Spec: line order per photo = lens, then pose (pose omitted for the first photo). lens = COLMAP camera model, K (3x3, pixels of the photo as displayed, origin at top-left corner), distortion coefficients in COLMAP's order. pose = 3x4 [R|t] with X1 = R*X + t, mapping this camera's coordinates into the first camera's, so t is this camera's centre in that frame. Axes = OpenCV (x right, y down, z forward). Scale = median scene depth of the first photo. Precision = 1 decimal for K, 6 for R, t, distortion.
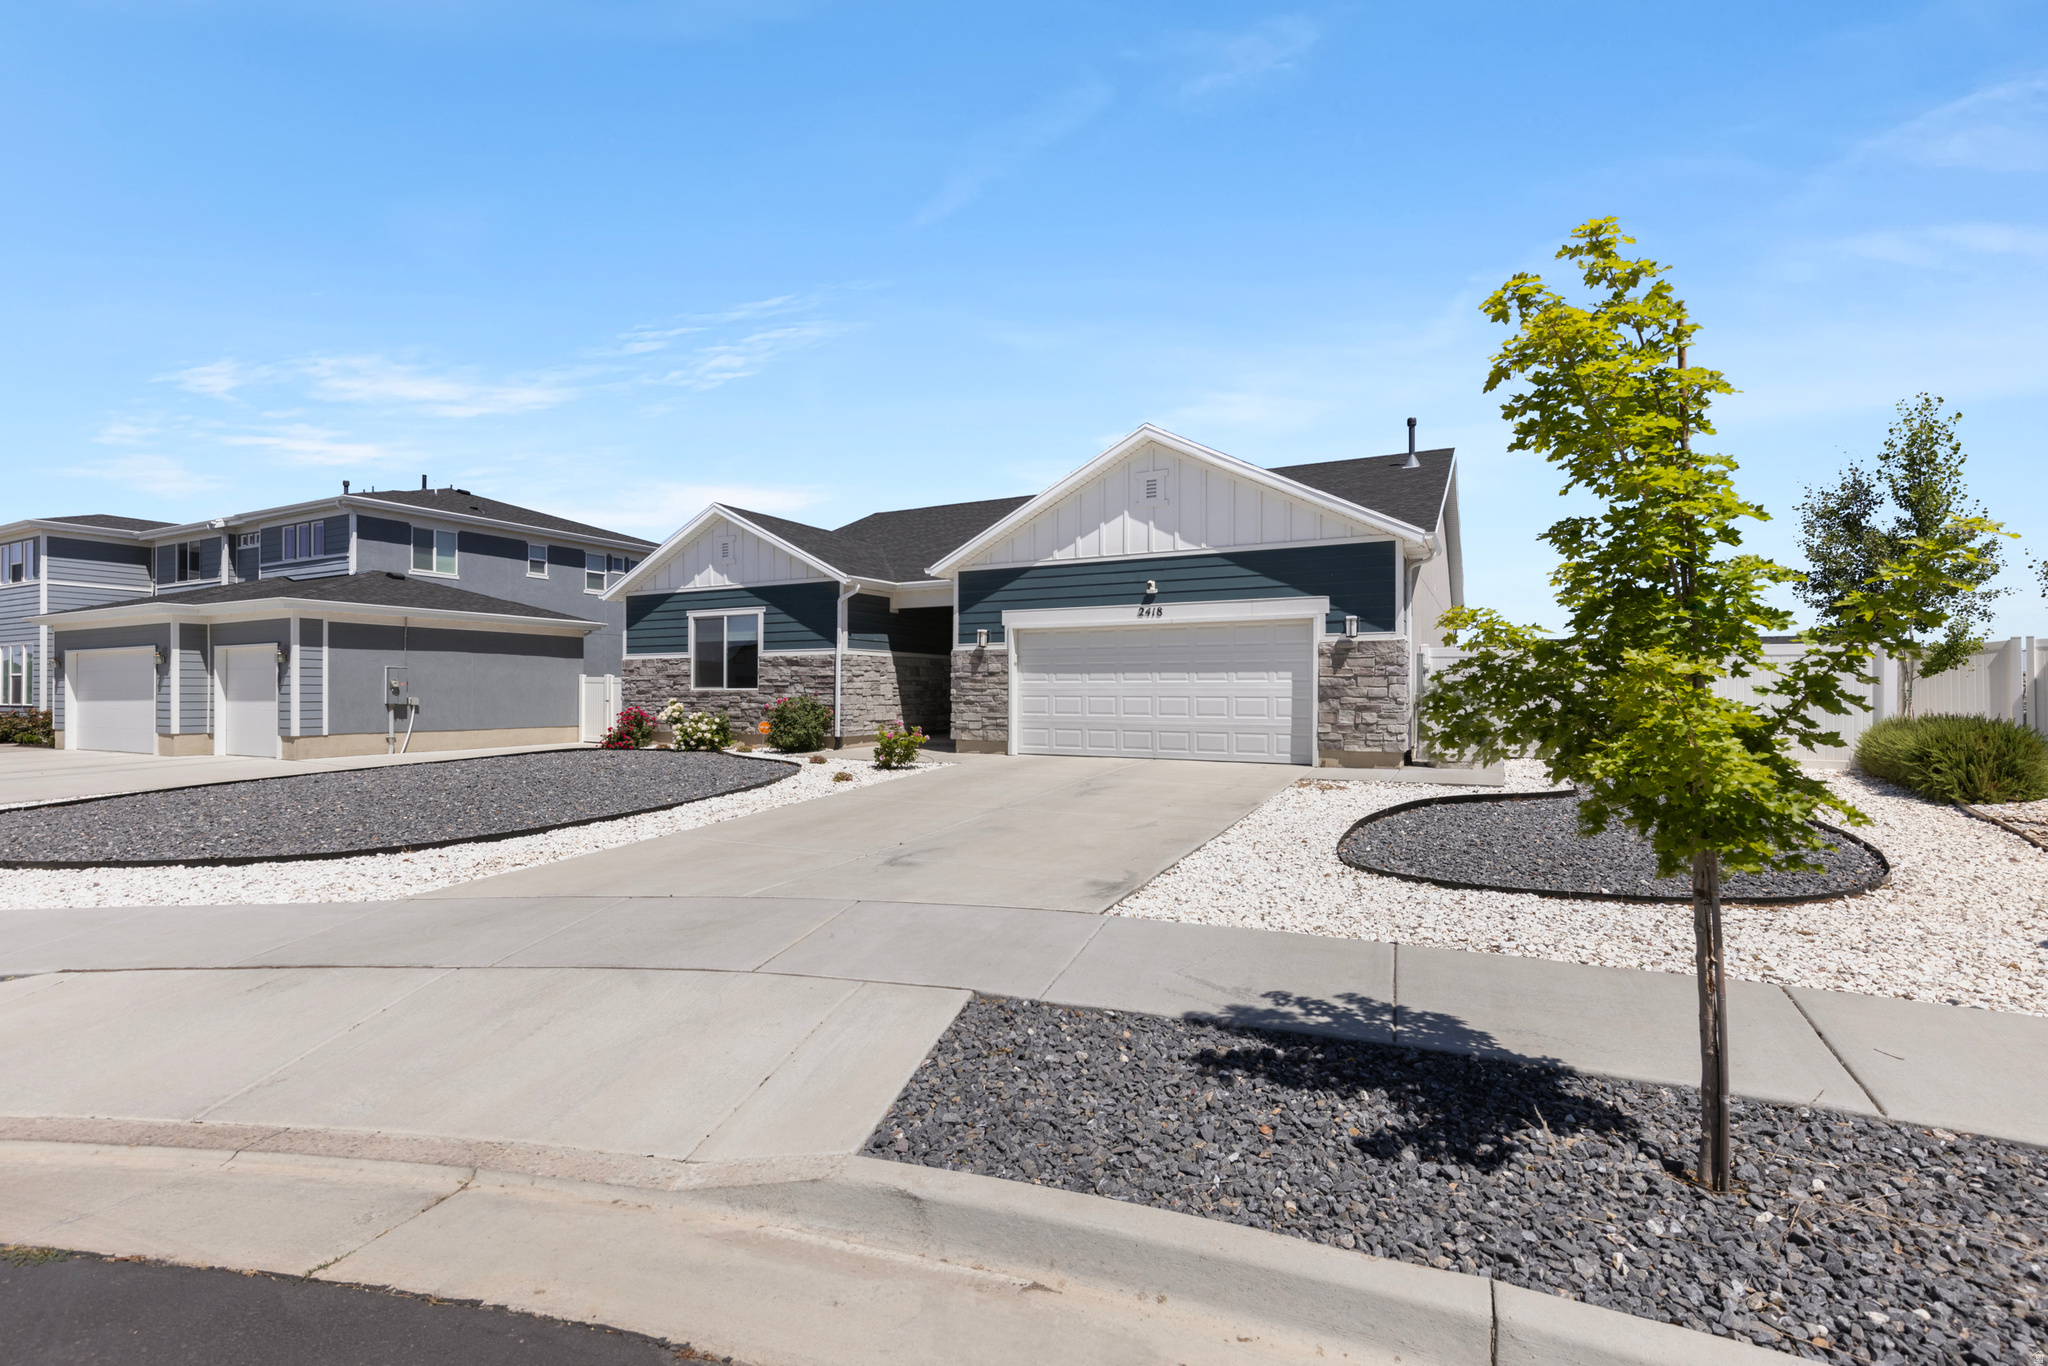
lens RADIAL K [[909.3, 0, 1023.4], [0, 909.3, 685.1], [0, 0, 1]] dist [0.008847, -0.001680]
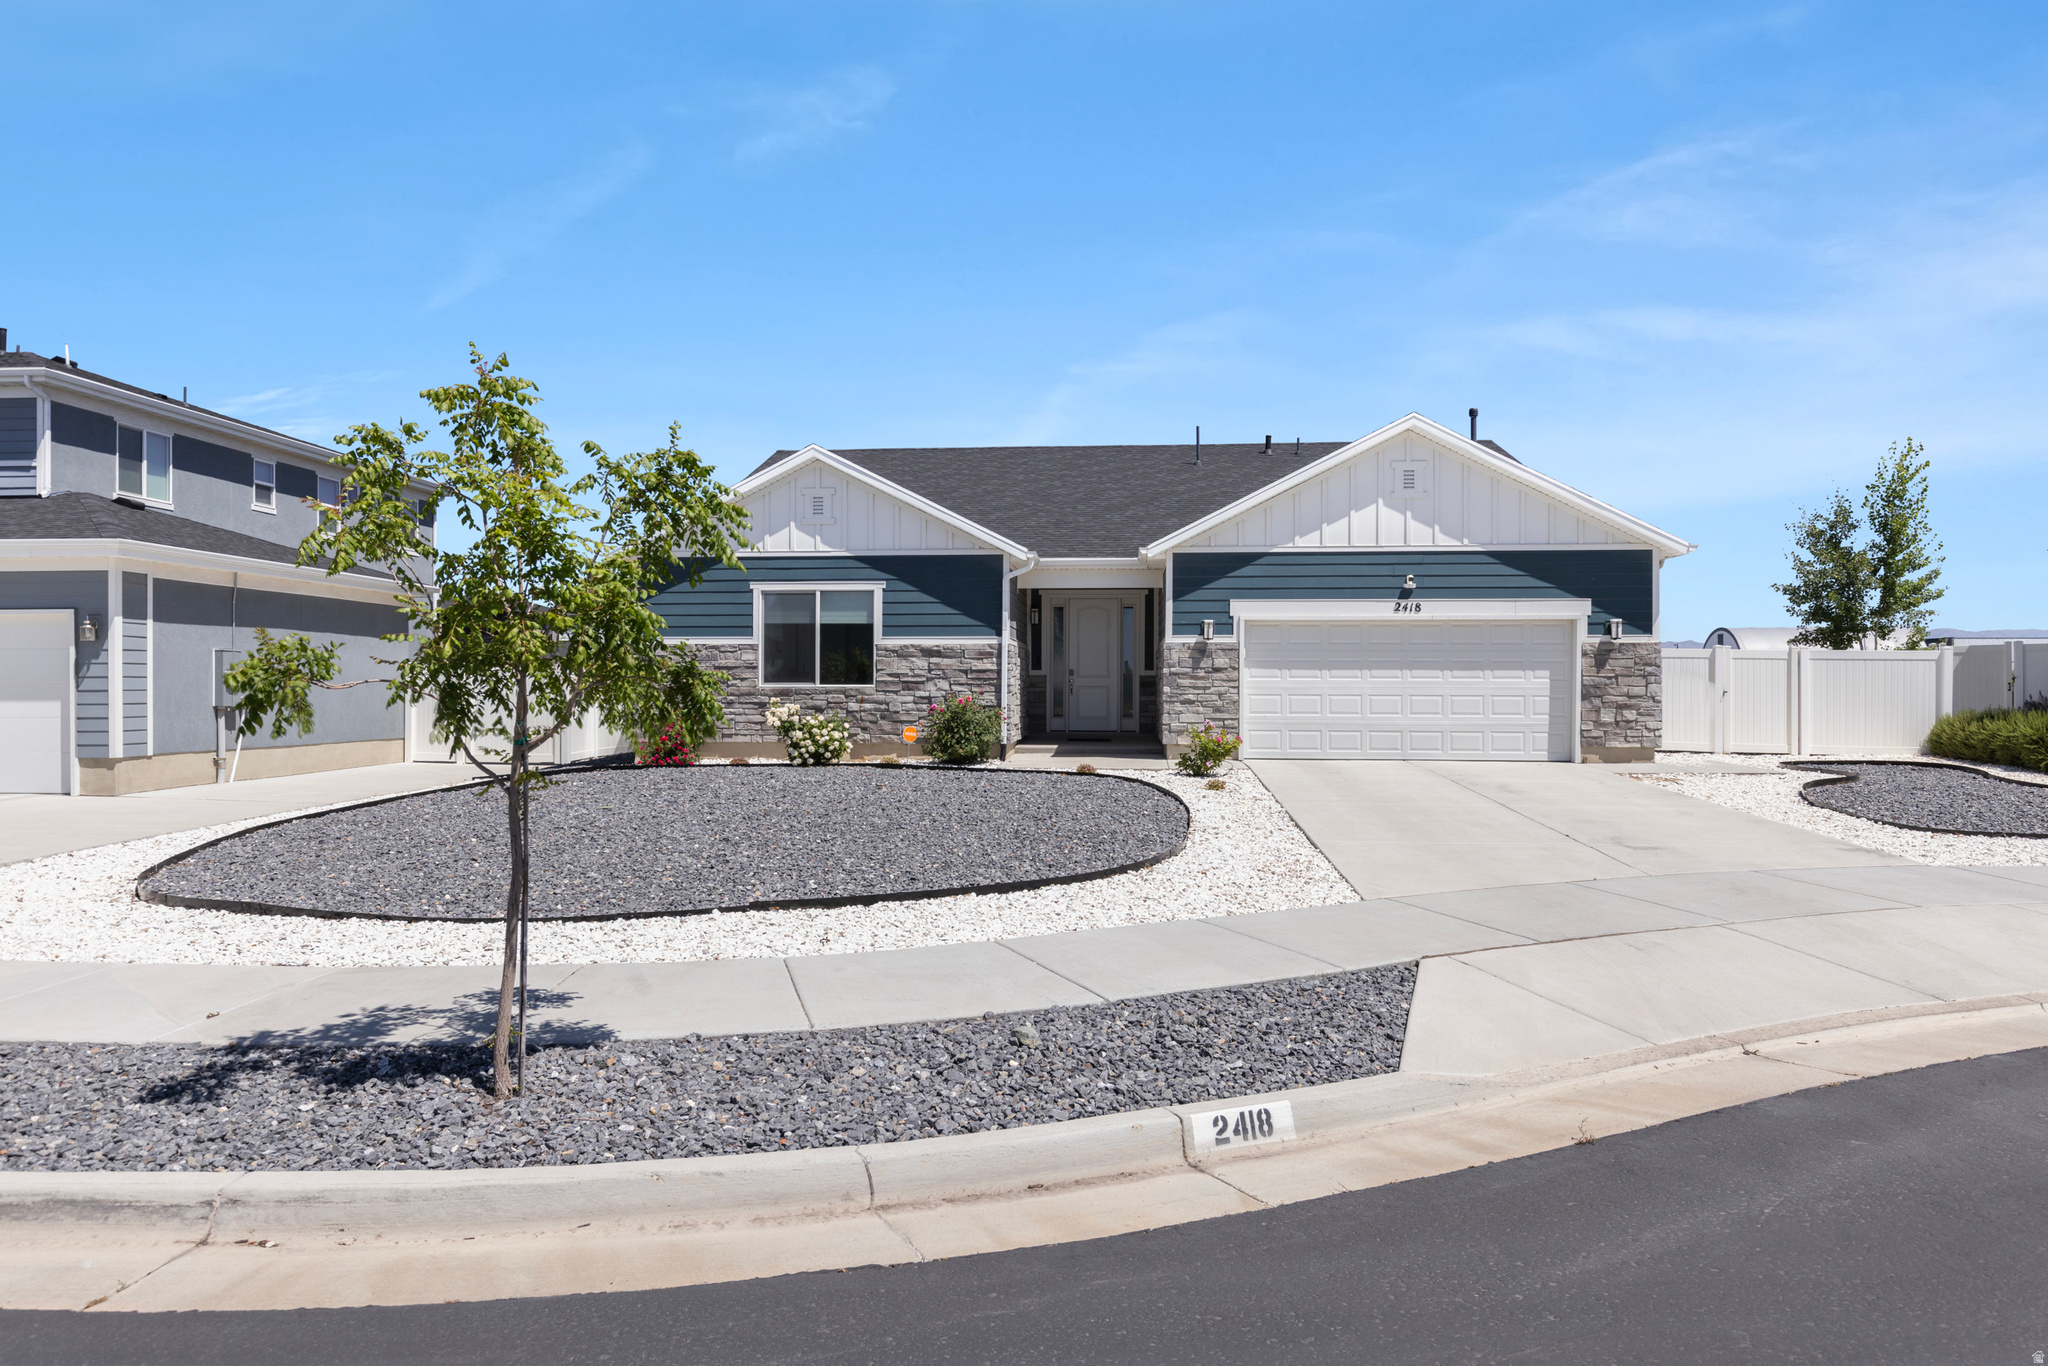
lens RADIAL K [[1243.1, 0, 1022.3], [0, 1243.1, 684.5], [0, 0, 1]] dist [0.000374, 0.002517]
pose [[0.922922, 0.002018, 0.384981, -0.673366], [-0.004820, 0.999968, 0.006313, -0.004638], [-0.384956, -0.007682, 0.922903, -0.050726]]
